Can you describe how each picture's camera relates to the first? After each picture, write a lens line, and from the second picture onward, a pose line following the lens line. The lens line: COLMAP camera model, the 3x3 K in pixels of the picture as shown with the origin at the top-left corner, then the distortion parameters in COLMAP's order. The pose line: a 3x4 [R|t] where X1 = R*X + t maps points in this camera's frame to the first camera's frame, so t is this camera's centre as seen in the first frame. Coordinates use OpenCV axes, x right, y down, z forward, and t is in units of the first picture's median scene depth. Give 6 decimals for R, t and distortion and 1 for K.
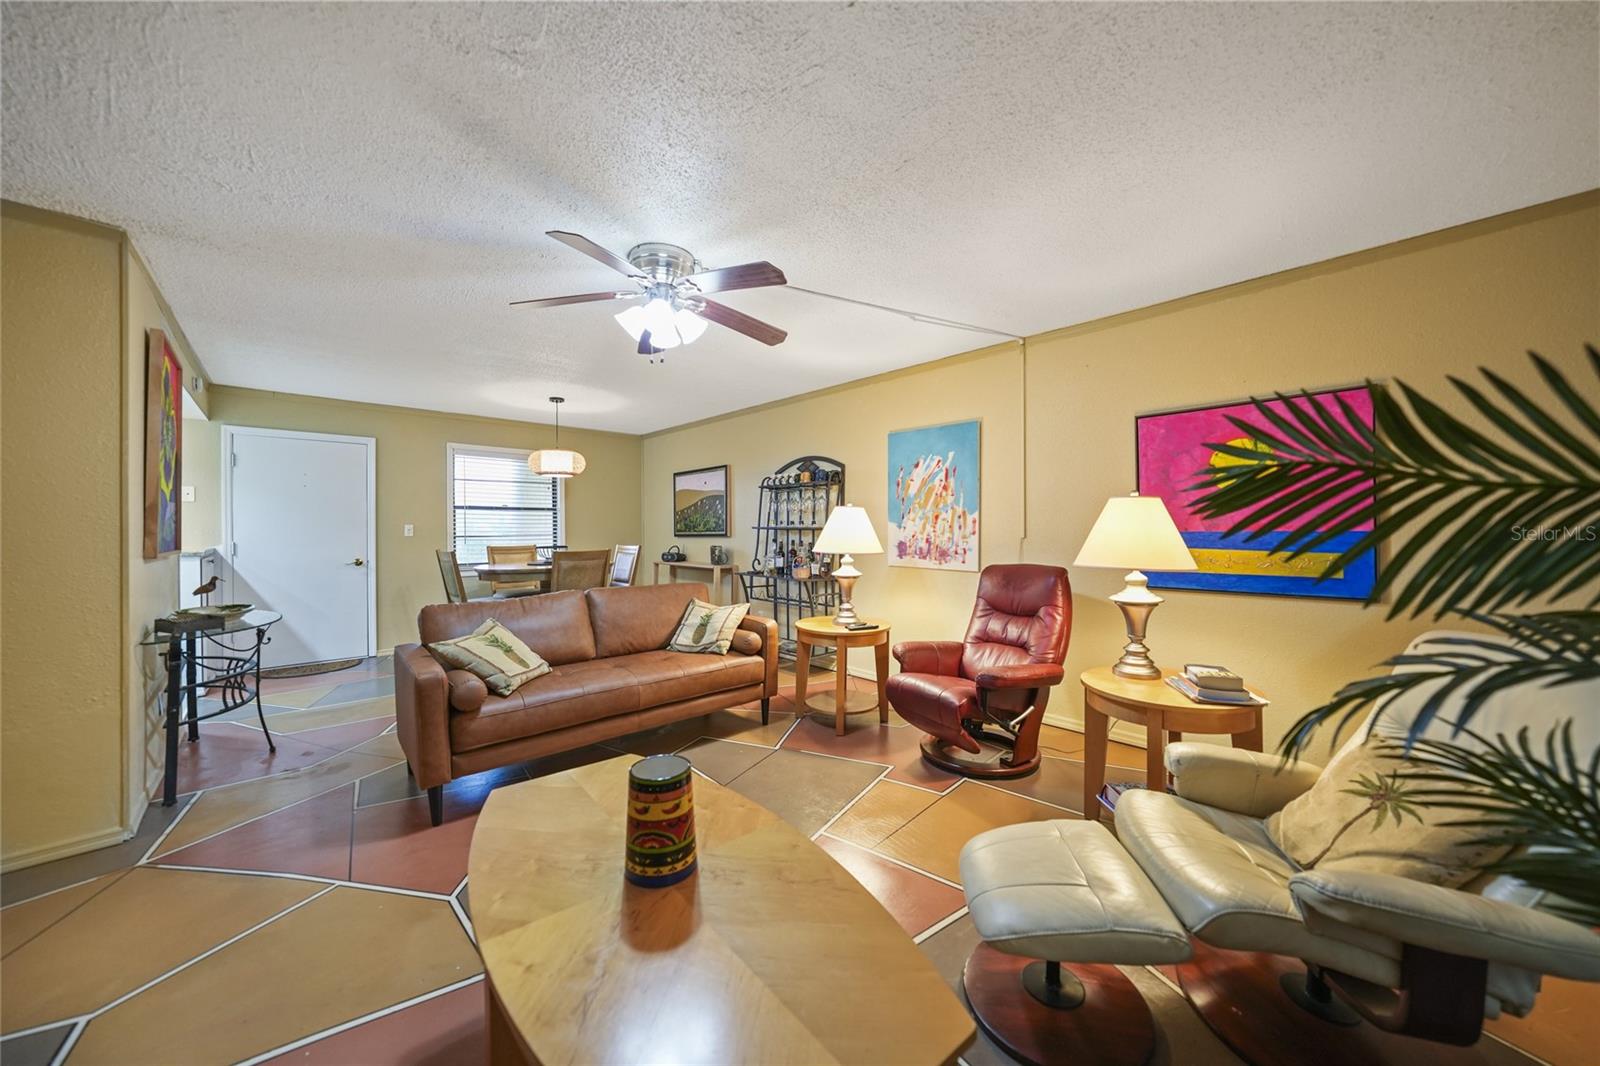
lens RADIAL K [[555.0, 0, 801.0], [0, 555.0, 529.9], [0, 0, 1]] dist [-0.027178, 0.005881]
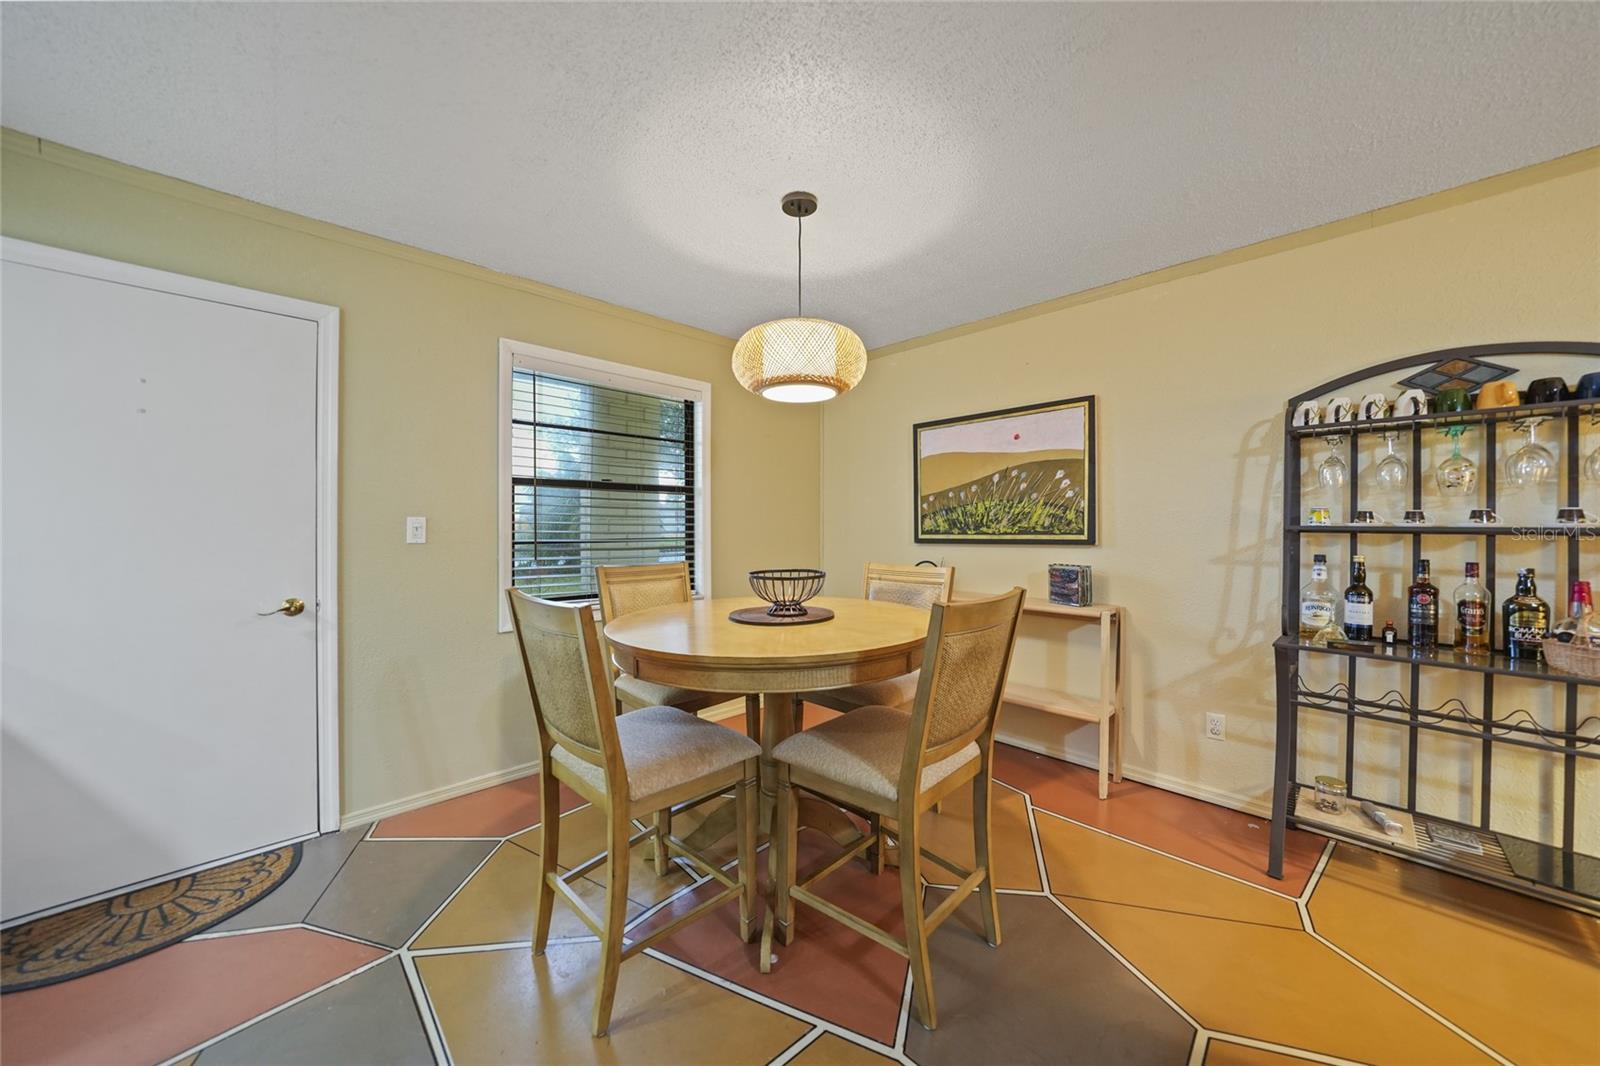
lens RADIAL K [[555.0, 0, 791.8], [0, 555.0, 528.5], [0, 0, 1]] dist [-0.027178, 0.005881]
pose [[0.999975, 0.005424, 0.004600, -0.569288], [-0.005419, 0.999985, -0.001075, -0.001348], [-0.004606, 0.001050, 0.999989, 0.765094]]
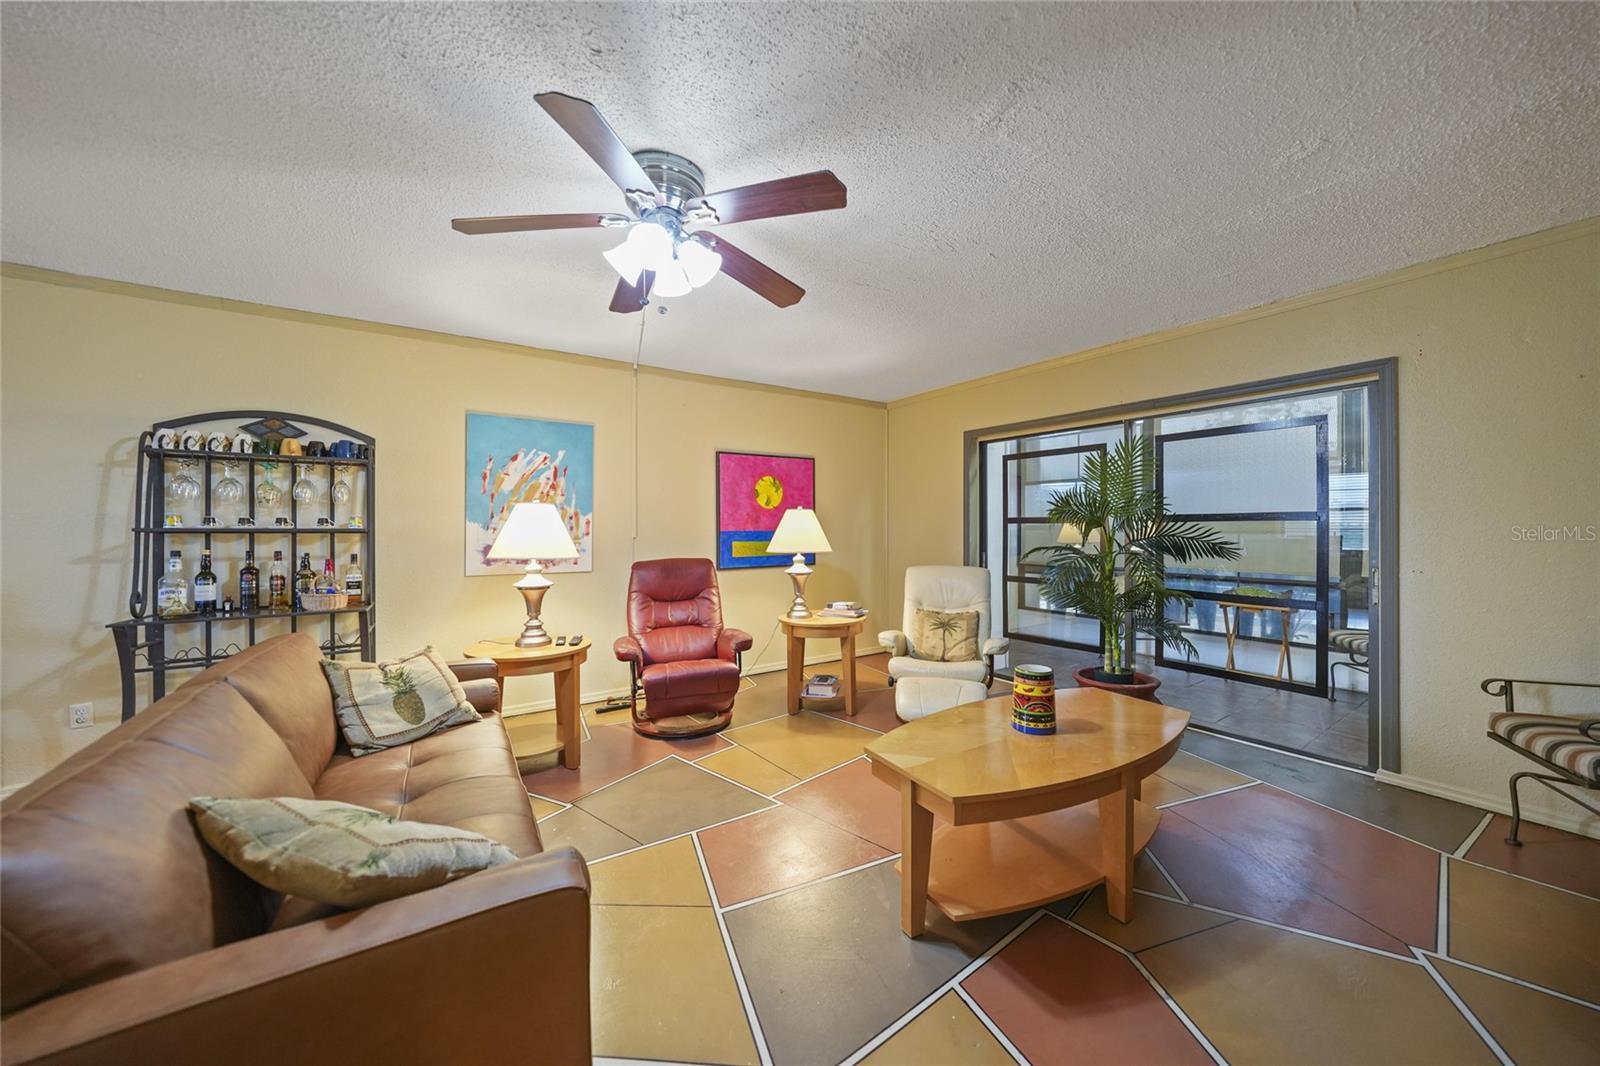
lens RADIAL K [[555.0, 0, 801.2], [0, 555.0, 526.3], [0, 0, 1]] dist [-0.027178, 0.005881]
pose [[0.151182, 0.005390, 0.988491, -0.598876], [0.008424, 0.999942, -0.006741, 0.001602], [-0.988470, 0.009346, 0.151128, 0.426477]]
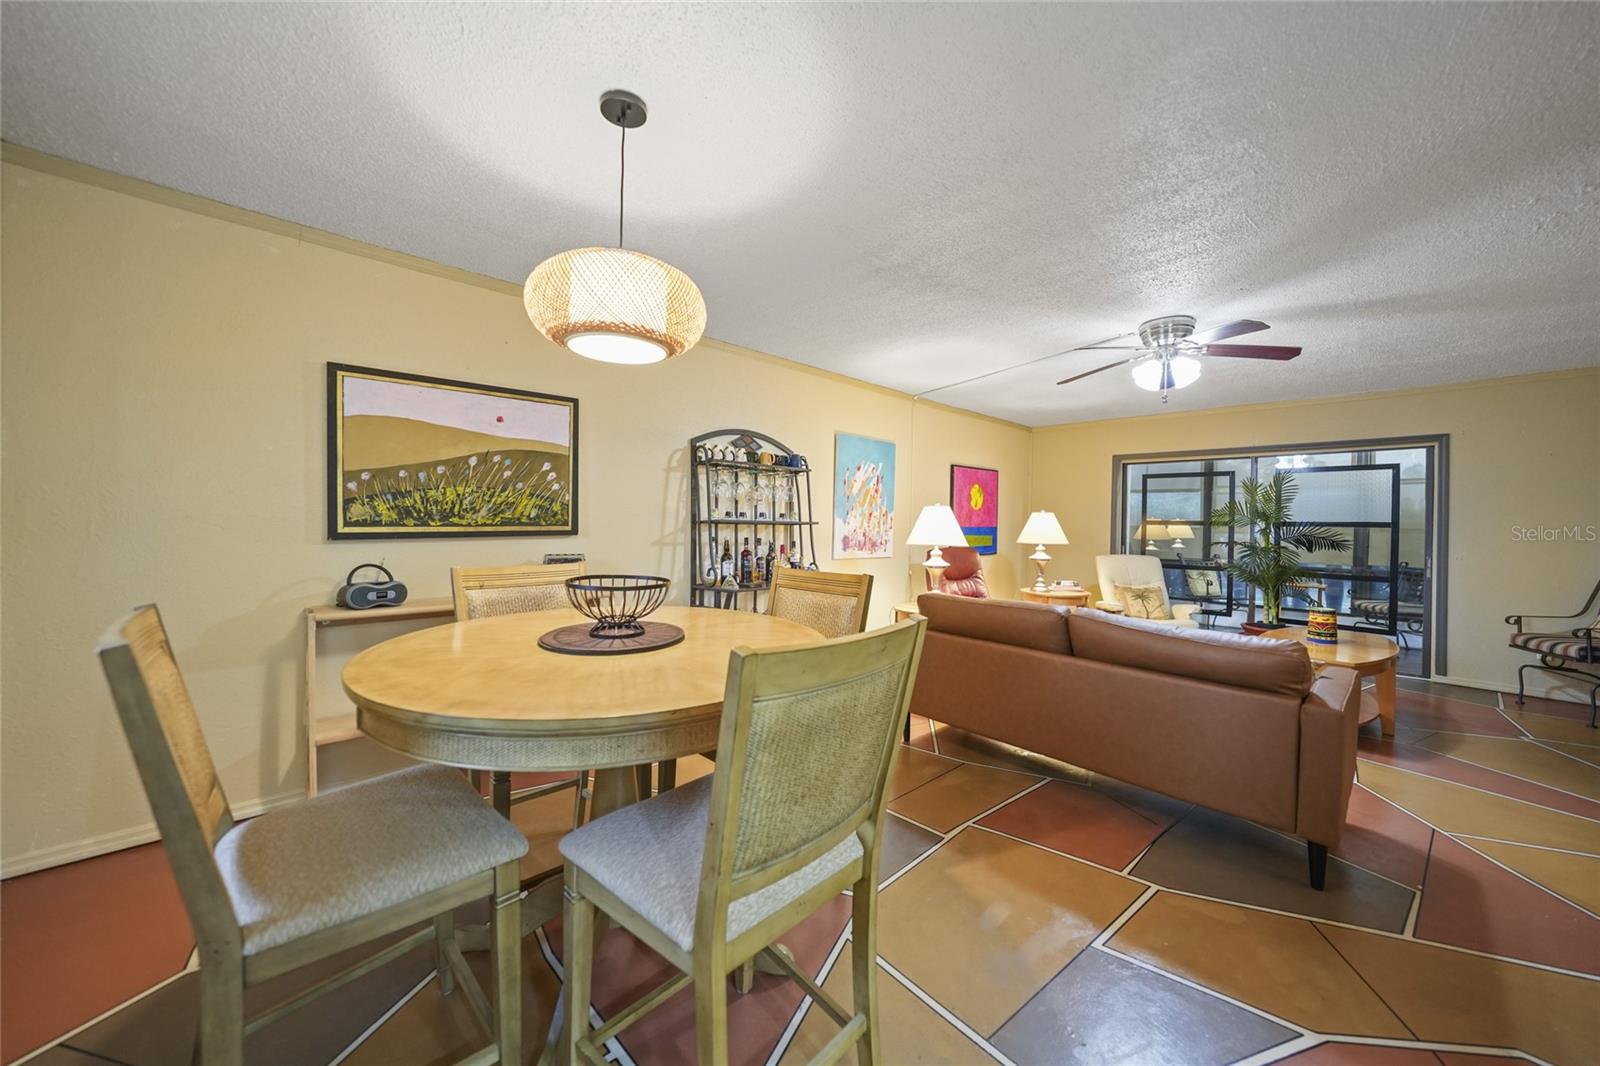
lens RADIAL K [[555.0, 0, 808.1], [0, 555.0, 521.1], [0, 0, 1]] dist [-0.027178, 0.005881]
pose [[-0.007537, 0.004753, 0.999960, -0.948098], [-0.009398, 0.999944, -0.004824, -0.001846], [-0.999927, -0.009434, -0.007491, 1.134138]]
